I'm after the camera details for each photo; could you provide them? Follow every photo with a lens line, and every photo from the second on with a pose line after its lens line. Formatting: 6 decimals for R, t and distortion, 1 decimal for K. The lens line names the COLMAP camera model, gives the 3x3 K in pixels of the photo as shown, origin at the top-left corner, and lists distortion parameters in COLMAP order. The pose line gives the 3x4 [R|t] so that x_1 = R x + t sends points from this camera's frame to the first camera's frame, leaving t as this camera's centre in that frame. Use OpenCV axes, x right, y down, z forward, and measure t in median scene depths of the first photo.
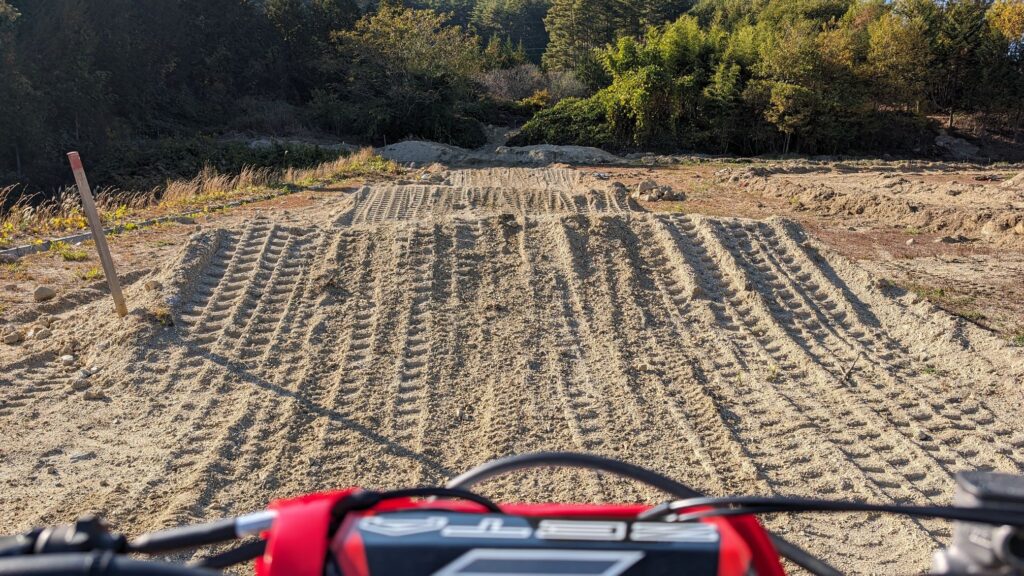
lens RADIAL K [[754.4, 0, 512.0], [0, 754.4, 288.0], [0, 0, 1]] dist [0.003821, -0.002117]
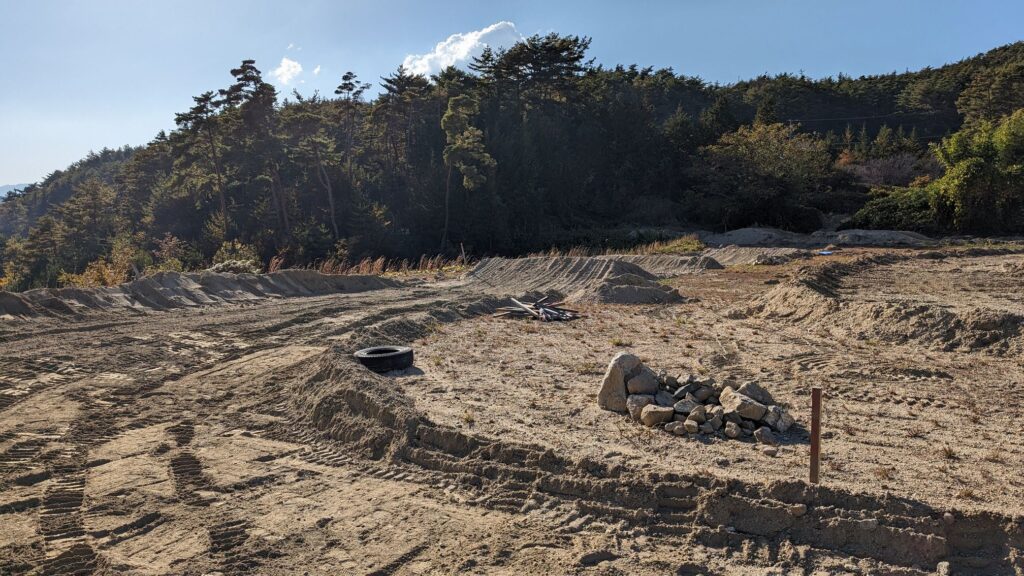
lens RADIAL K [[754.4, 0, 512.0], [0, 754.4, 288.0], [0, 0, 1]] dist [0.003821, -0.002117]
pose [[0.842814, 0.027470, -0.537504, 0.202808], [-0.085603, 0.992825, -0.083487, 0.044721], [0.531354, 0.116376, 0.839118, -0.260344]]
